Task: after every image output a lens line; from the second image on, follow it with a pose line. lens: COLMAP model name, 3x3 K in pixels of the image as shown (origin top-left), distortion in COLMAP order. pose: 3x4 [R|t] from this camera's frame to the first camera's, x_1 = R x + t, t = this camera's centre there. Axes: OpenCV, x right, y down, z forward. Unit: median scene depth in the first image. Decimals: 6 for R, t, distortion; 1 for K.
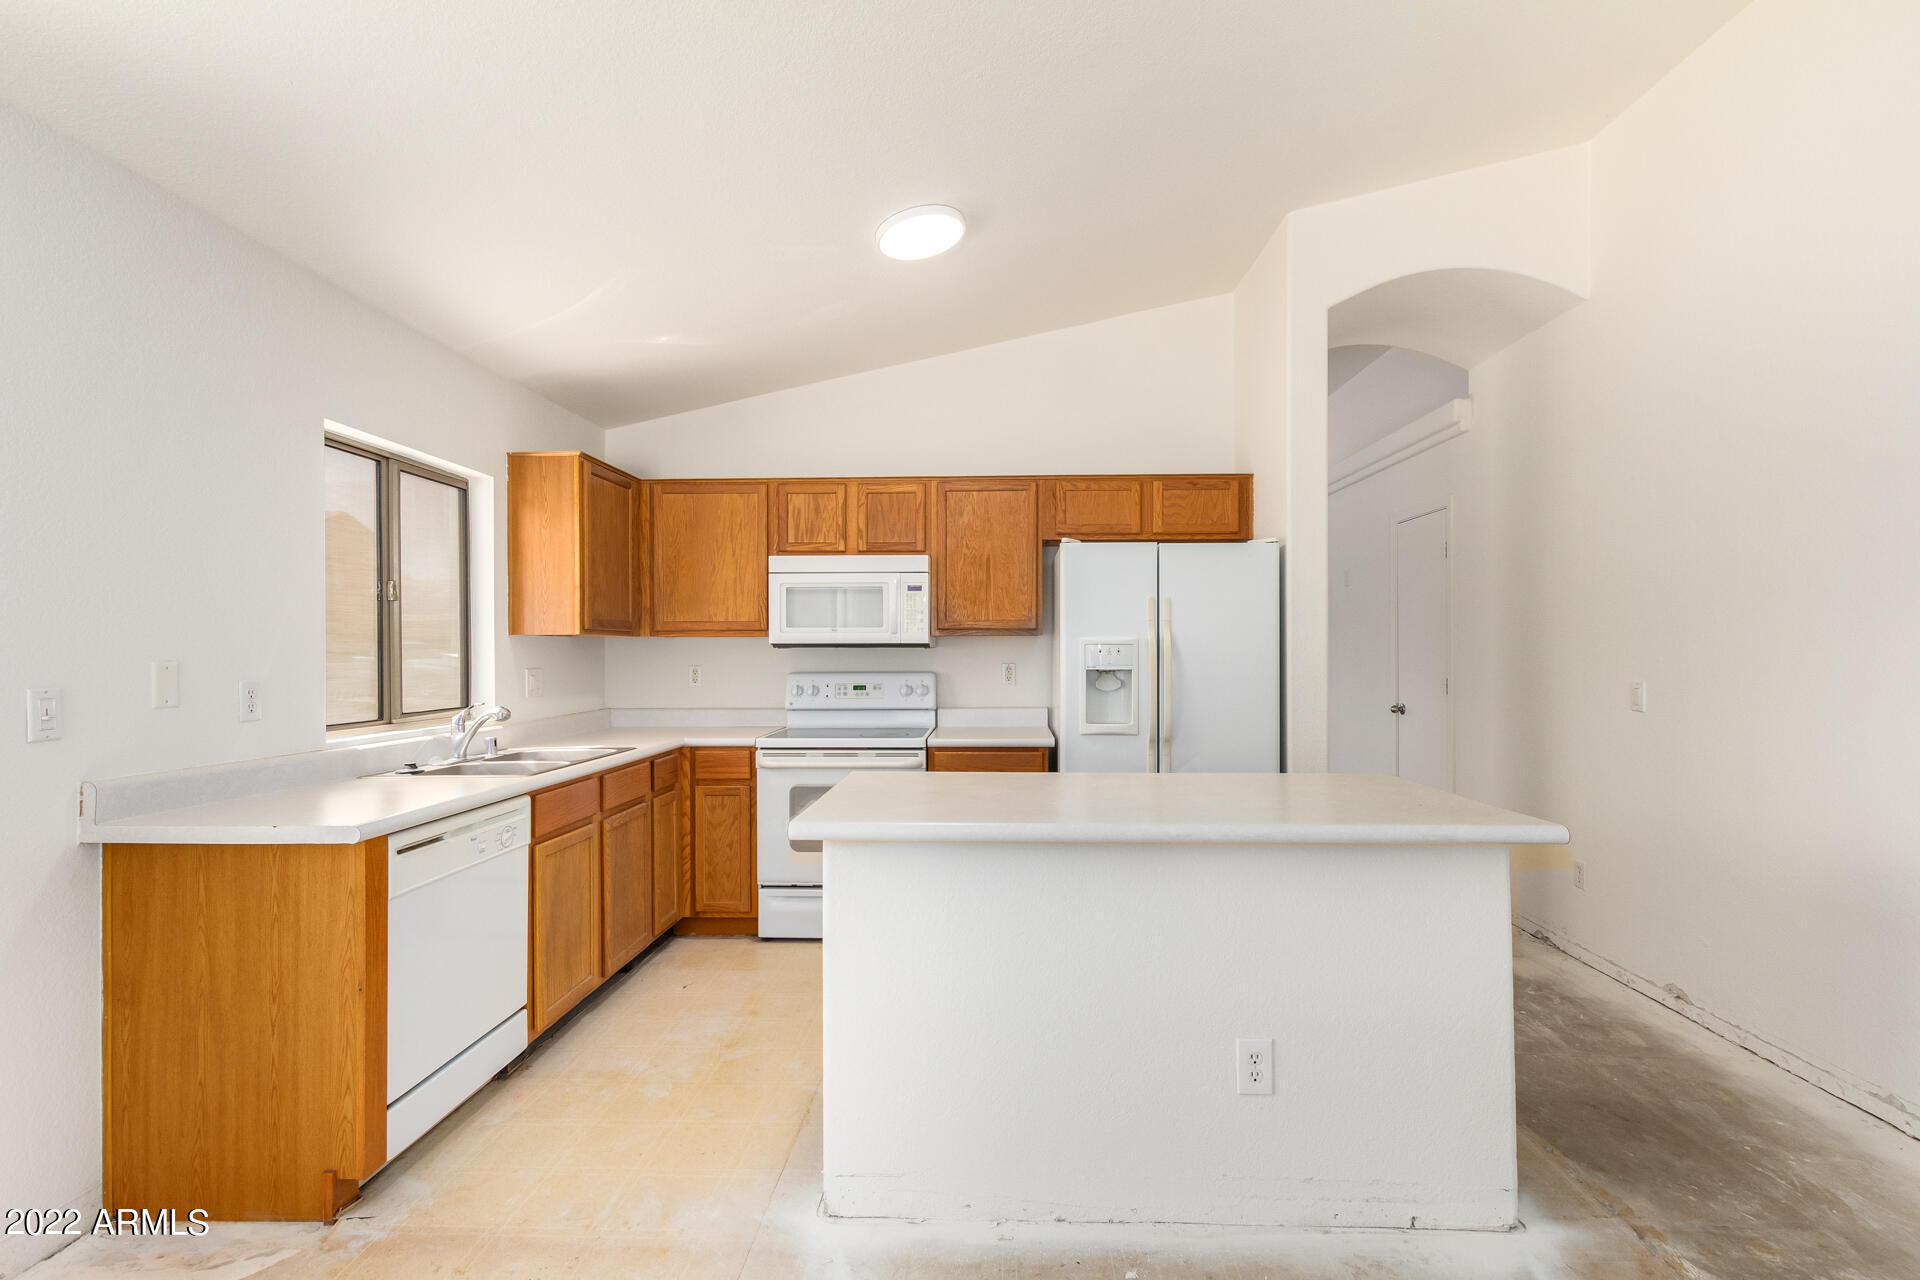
lens RADIAL K [[886.2, 0, 970.6], [0, 886.2, 648.0], [0, 0, 1]] dist [0.010132, -0.004287]
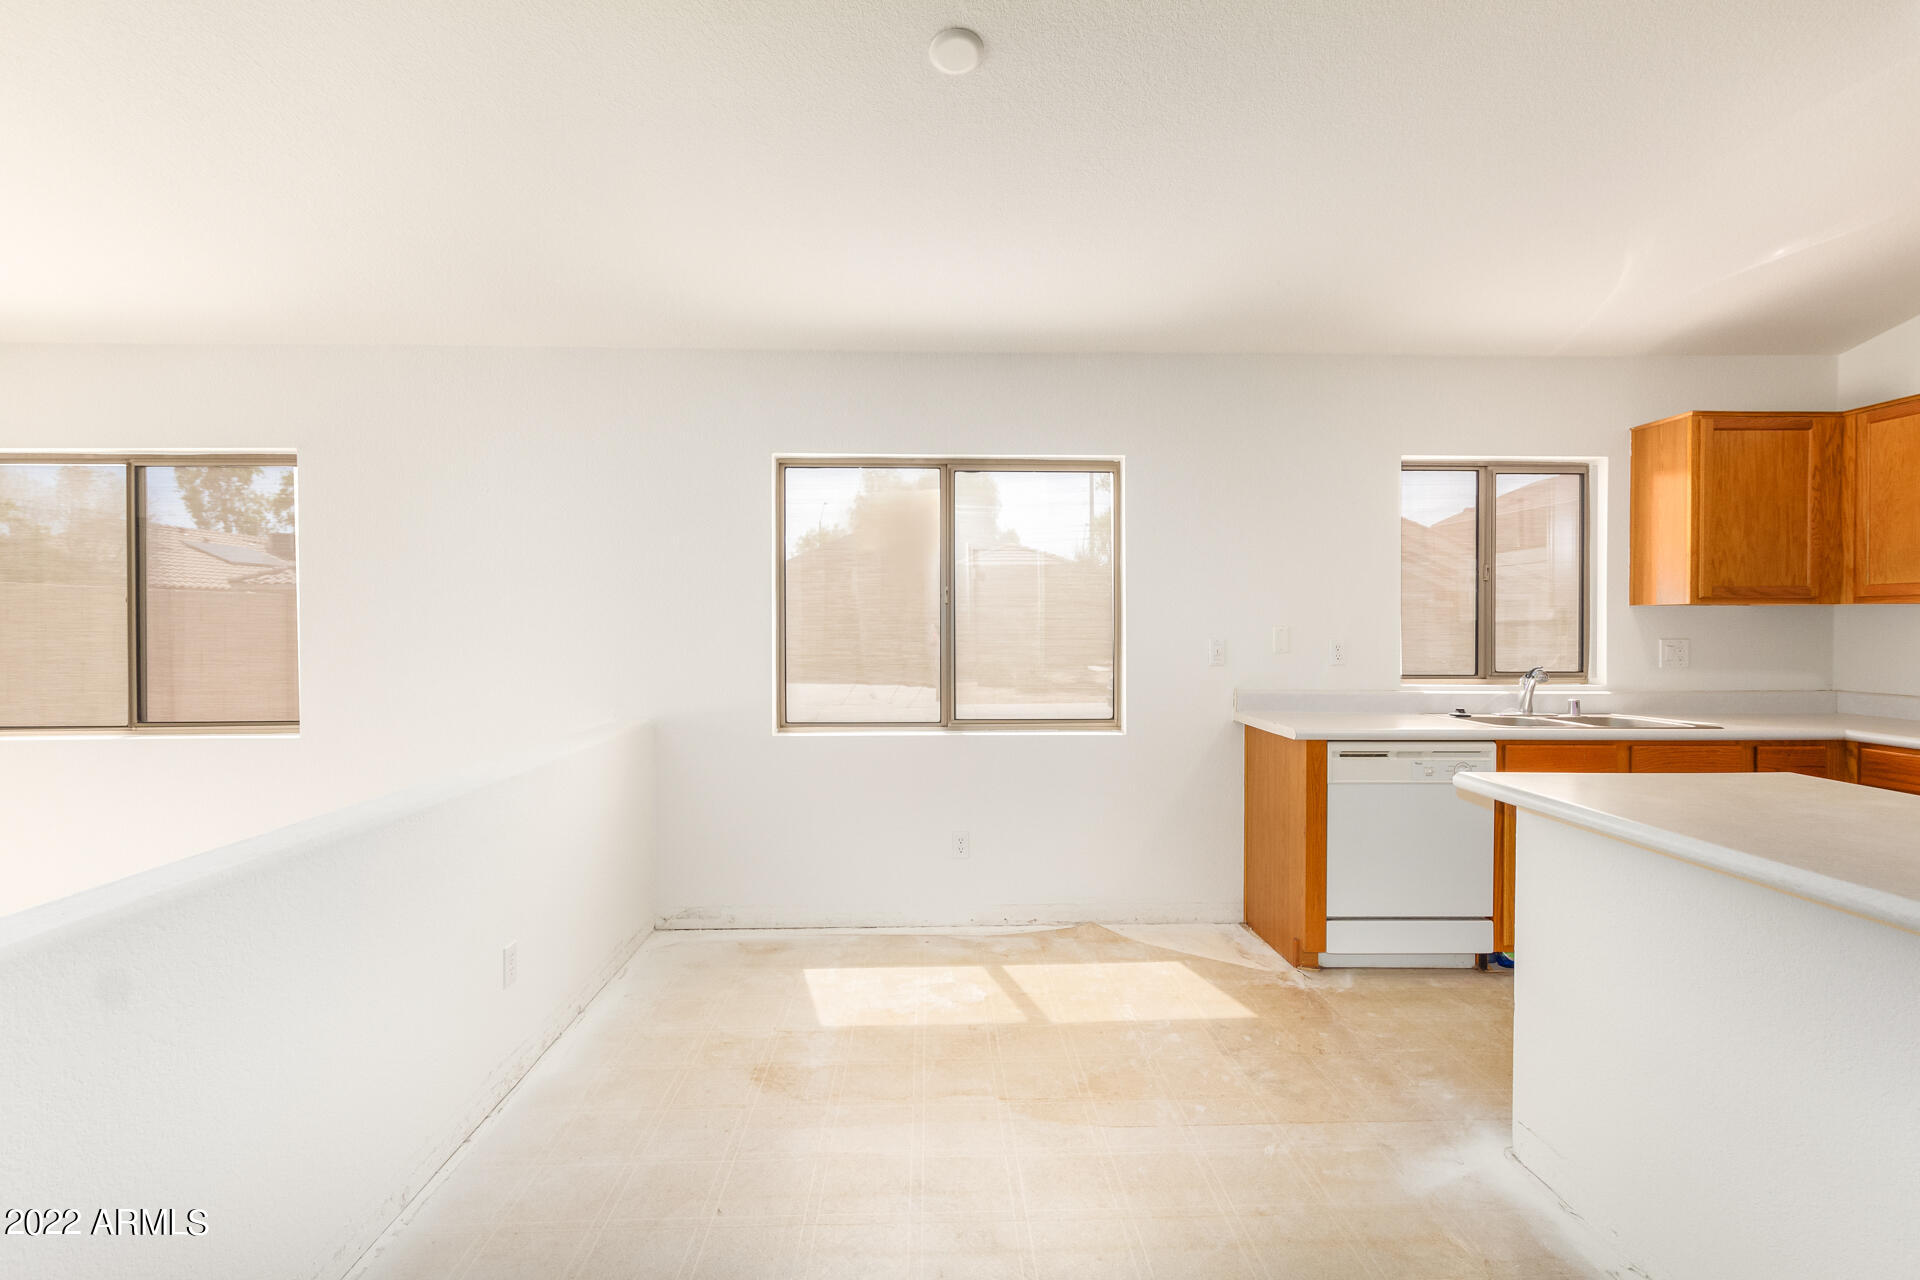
lens RADIAL K [[886.2, 0, 944.2], [0, 886.2, 633.2], [0, 0, 1]] dist [0.010132, -0.004287]
pose [[0.055864, 0.016683, -0.998299, 0.441646], [0.001922, 0.999857, 0.016816, -0.001229], [0.998437, -0.002858, 0.055824, 0.136923]]
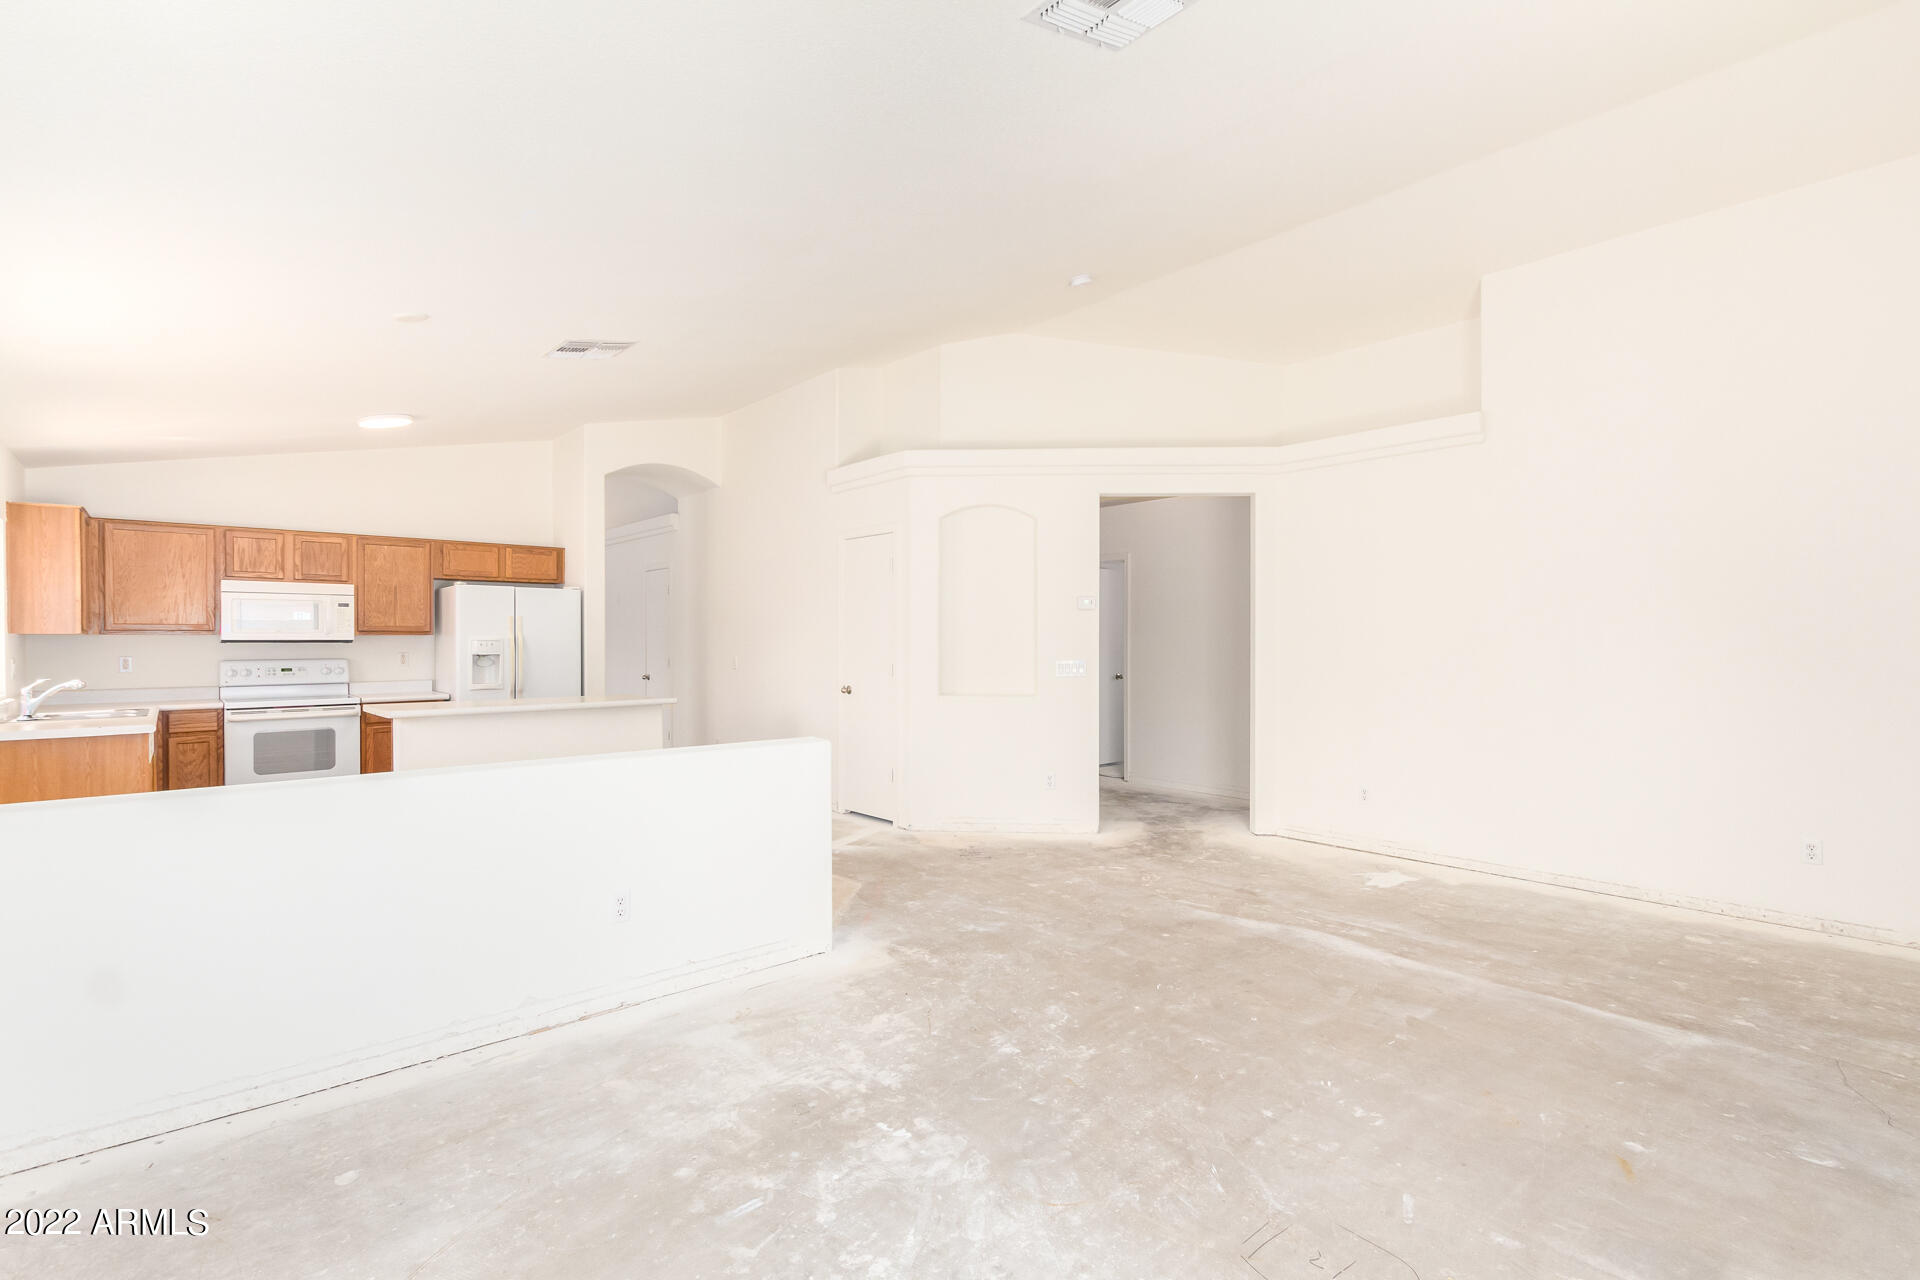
lens RADIAL K [[886.2, 0, 970.3], [0, 886.2, 644.5], [0, 0, 1]] dist [0.010132, -0.004287]
pose [[0.719933, -0.002564, 0.694039, -0.380780], [0.001916, 0.999997, 0.001706, 0.002664], [-0.694041, 0.000102, 0.719935, -0.975438]]
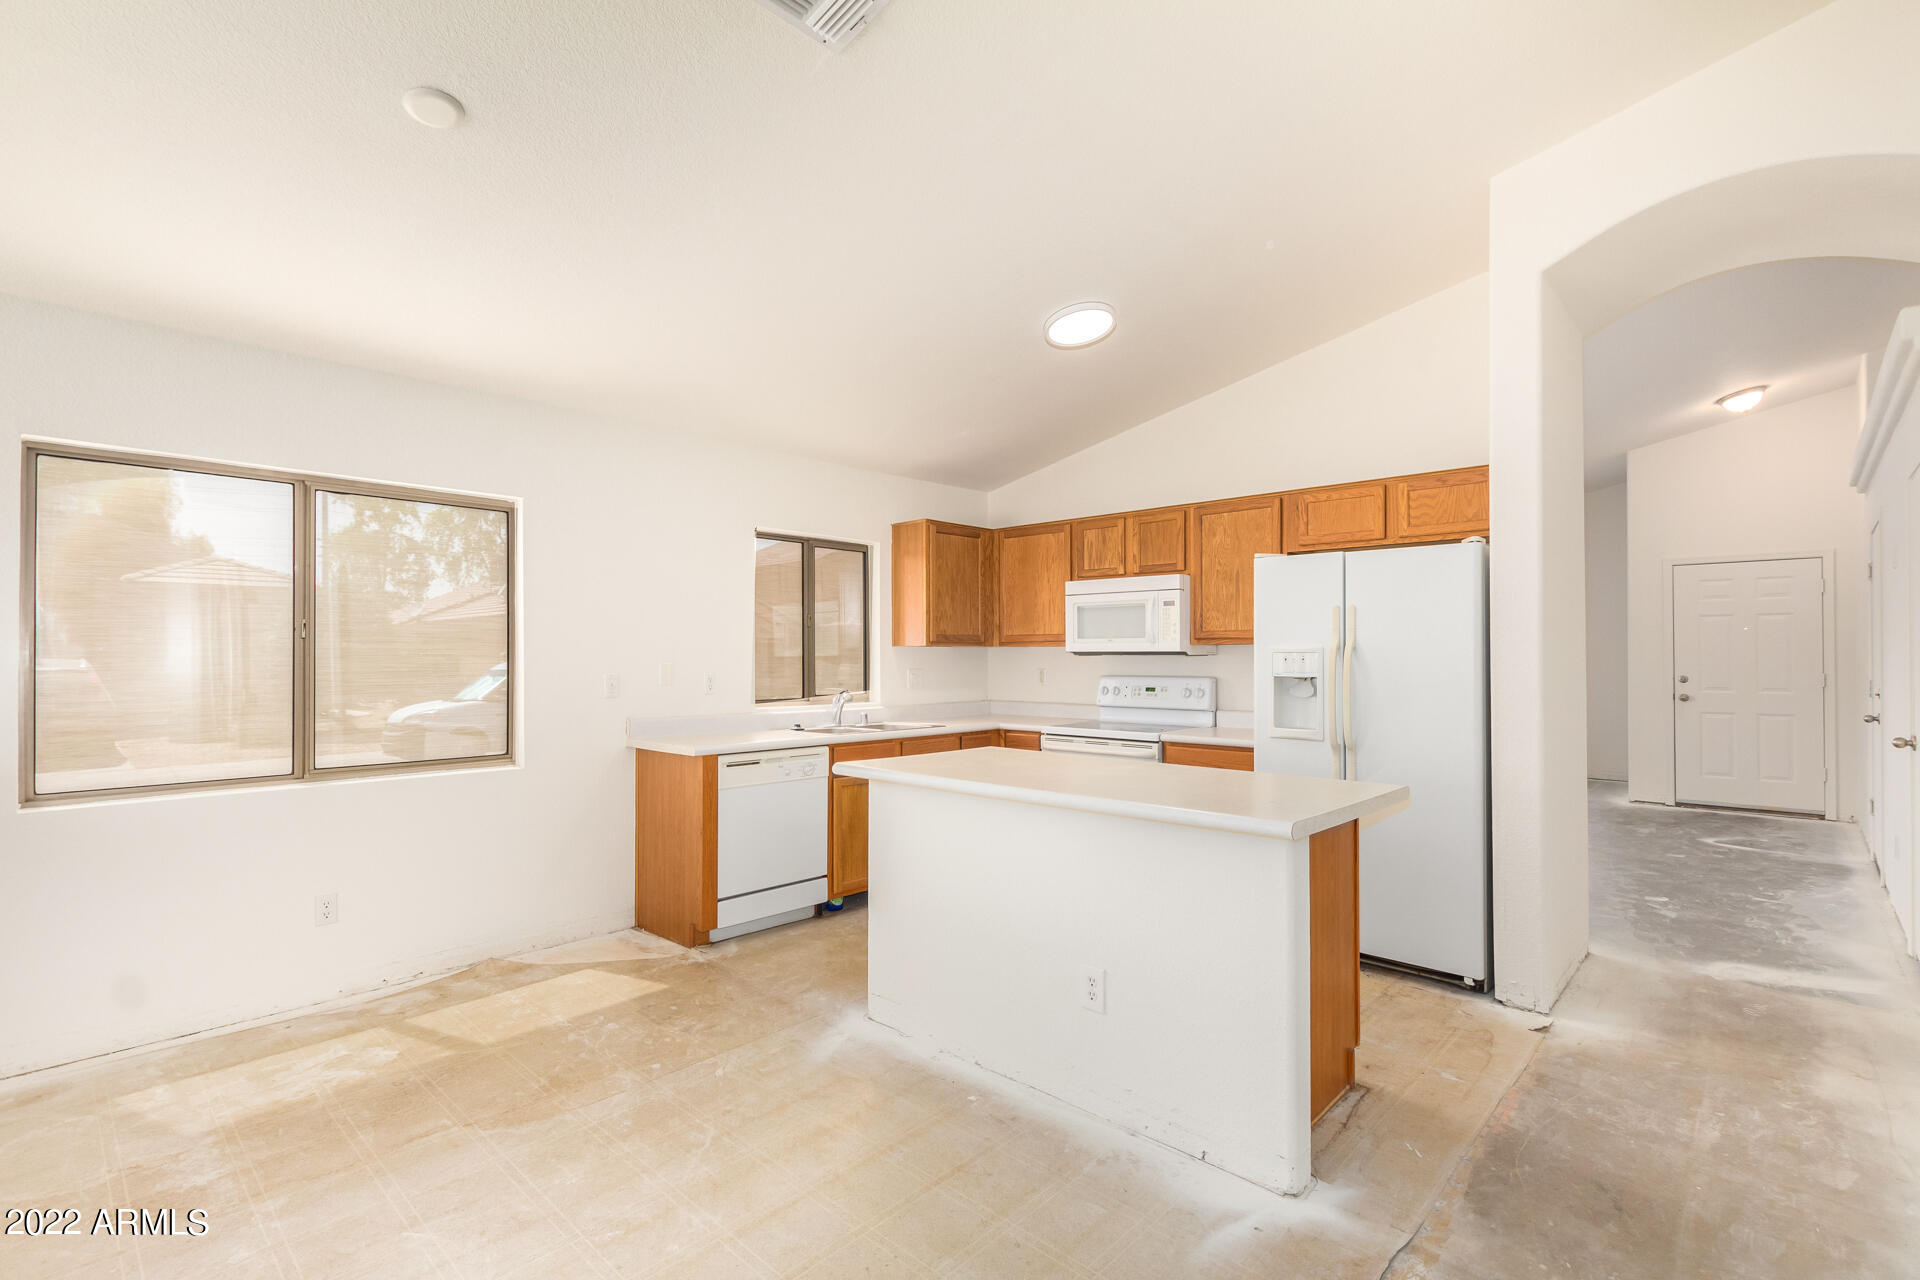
lens RADIAL K [[886.2, 0, 973.1], [0, 886.2, 646.2], [0, 0, 1]] dist [0.010132, -0.004287]
pose [[0.757660, -0.004071, -0.652637, 0.521922], [-0.000334, 0.999978, -0.006625, -0.004487], [0.652649, 0.005238, 0.757642, -0.037731]]
